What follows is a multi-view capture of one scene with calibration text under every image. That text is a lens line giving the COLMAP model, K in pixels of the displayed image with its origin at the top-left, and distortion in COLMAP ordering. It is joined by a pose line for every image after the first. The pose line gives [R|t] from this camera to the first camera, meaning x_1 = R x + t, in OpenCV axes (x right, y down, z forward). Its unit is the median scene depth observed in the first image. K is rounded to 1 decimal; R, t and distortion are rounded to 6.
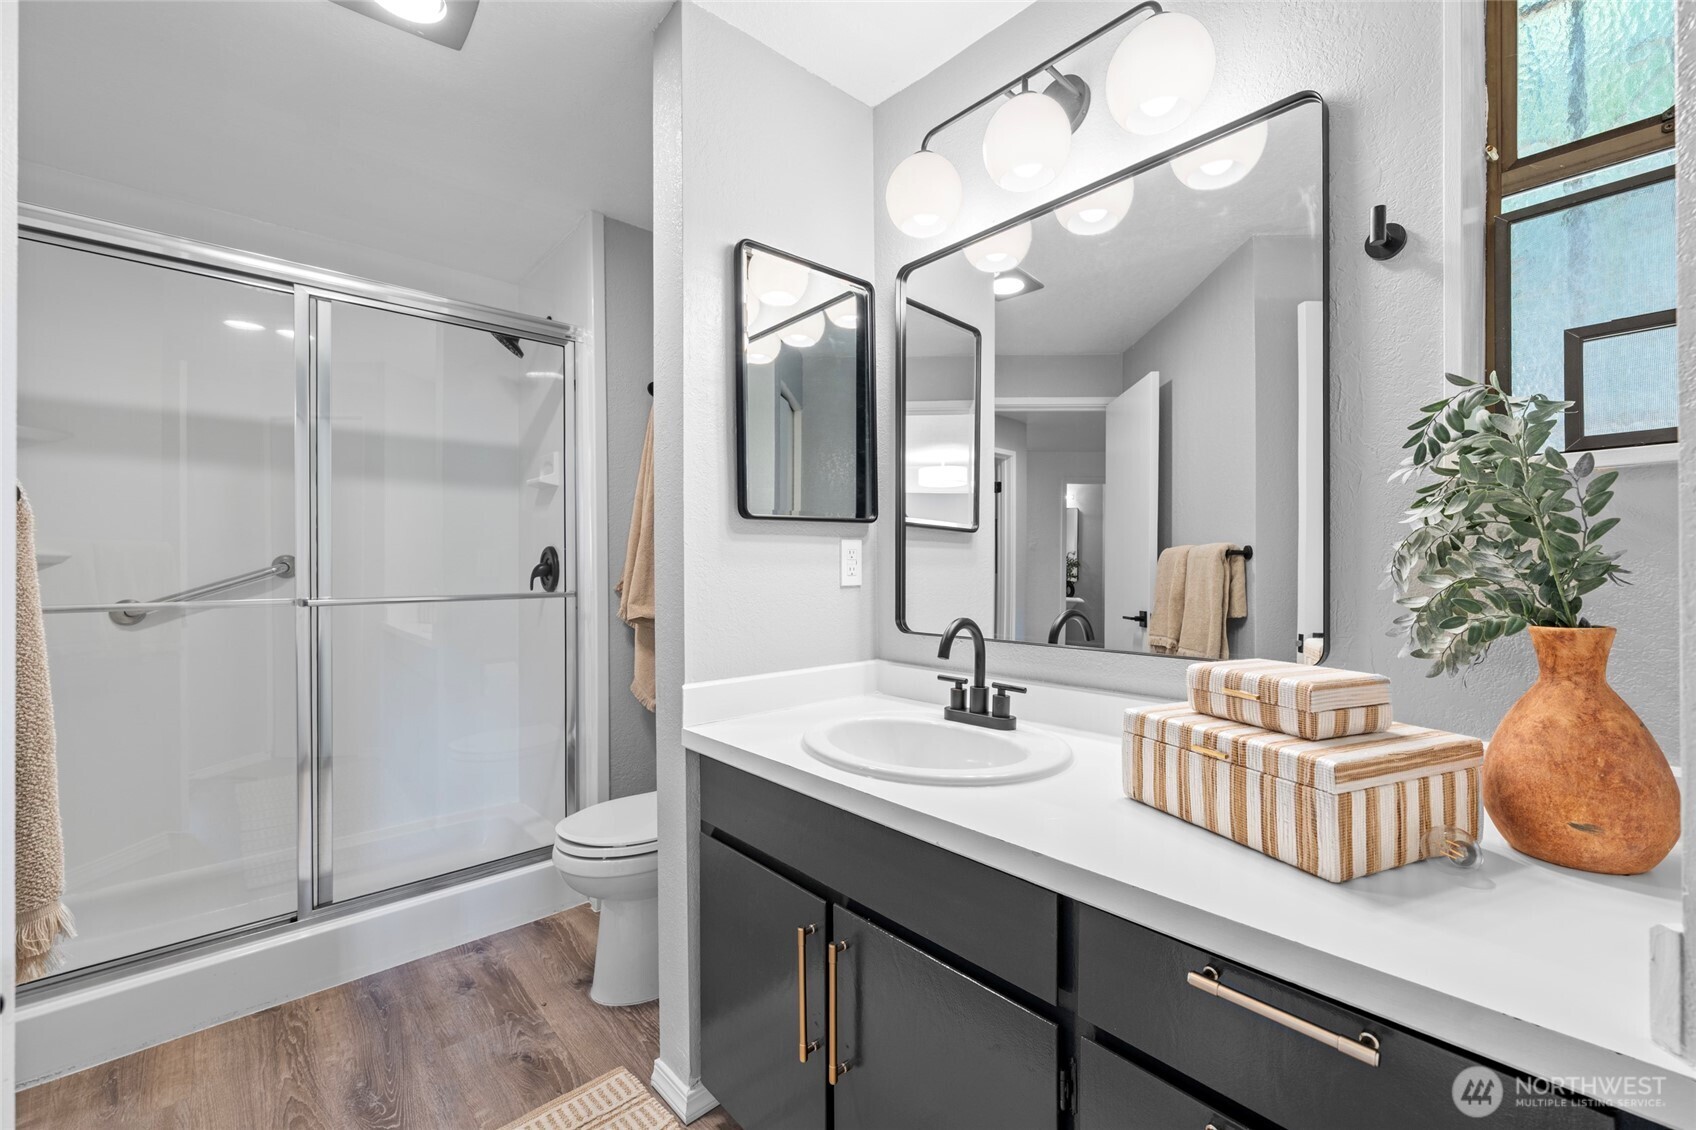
lens RADIAL K [[714.2, 0, 848.0], [0, 714.2, 565.0], [0, 0, 1]] dist [0.000044, -0.000003]
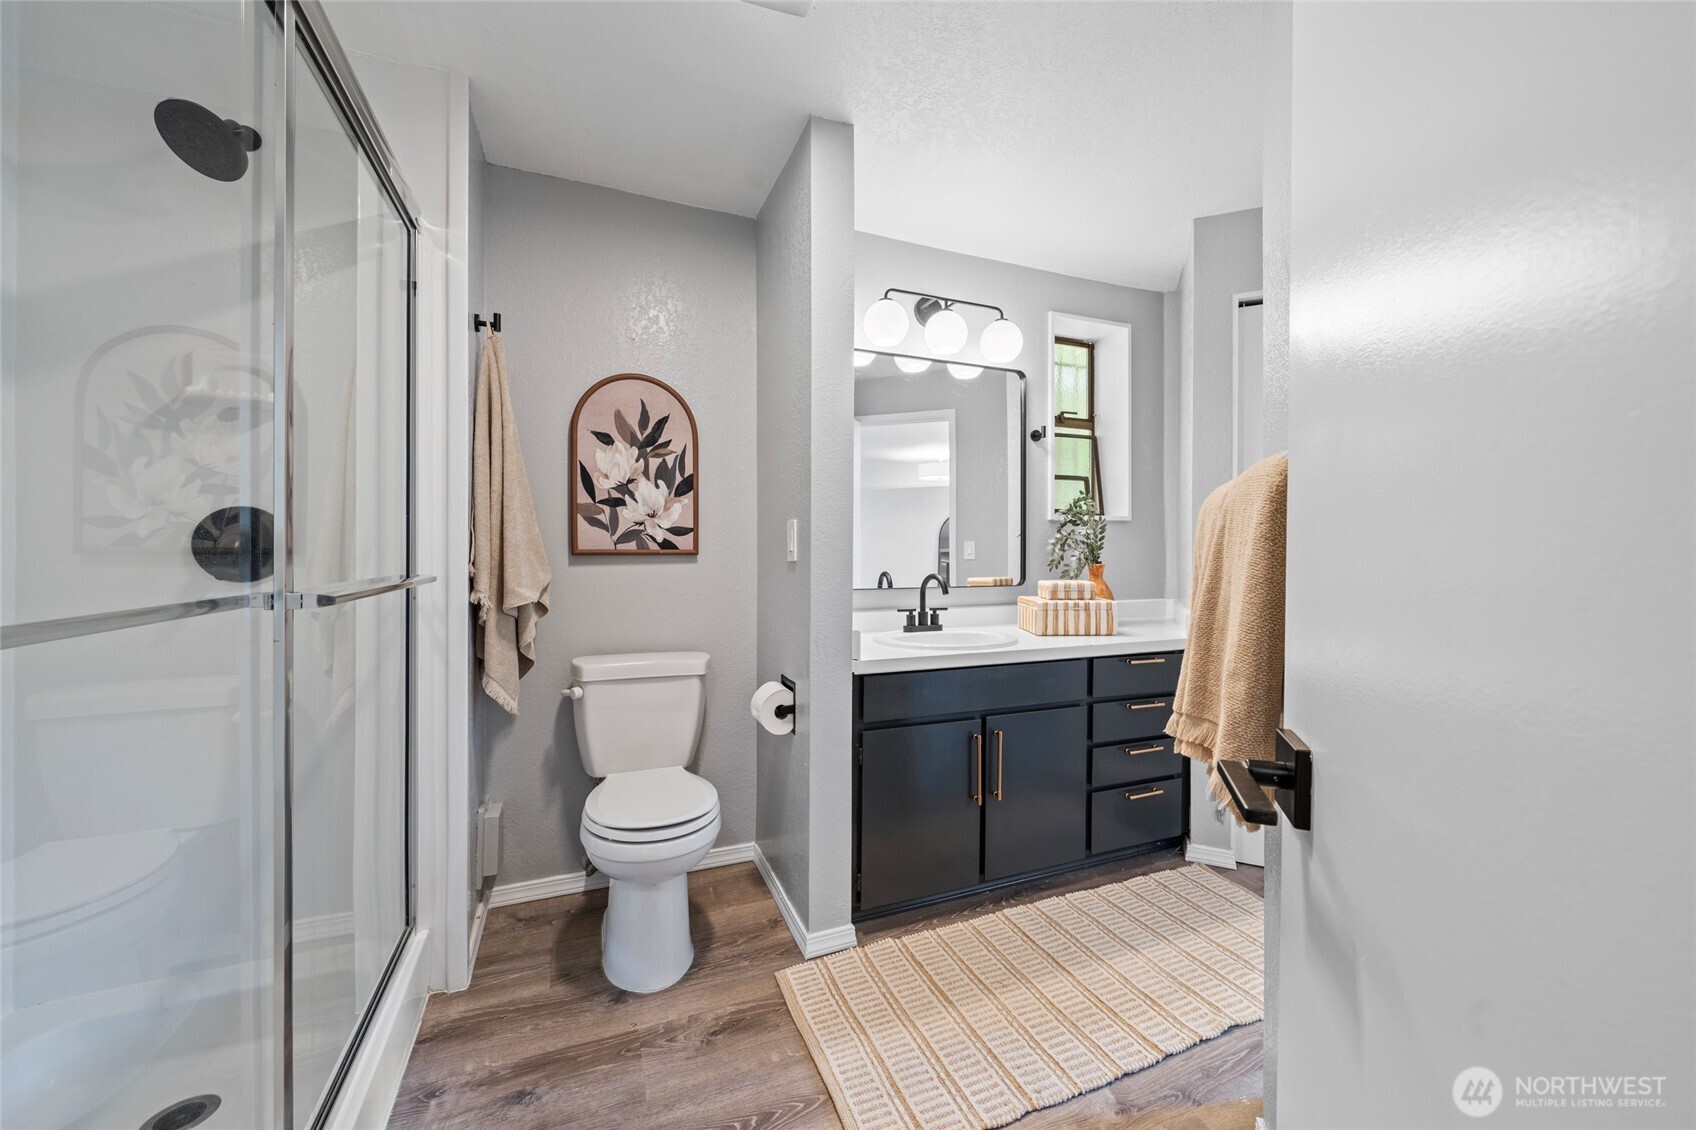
lens RADIAL K [[673.1, 0, 868.3], [0, 673.1, 556.4], [0, 0, 1]] dist [-0.000954, 0.000272]
pose [[0.298567, 0.004030, 0.954380, -1.487776], [-0.002785, 0.999991, -0.003352, 0.033304], [-0.954385, -0.001657, 0.298575, 0.600666]]
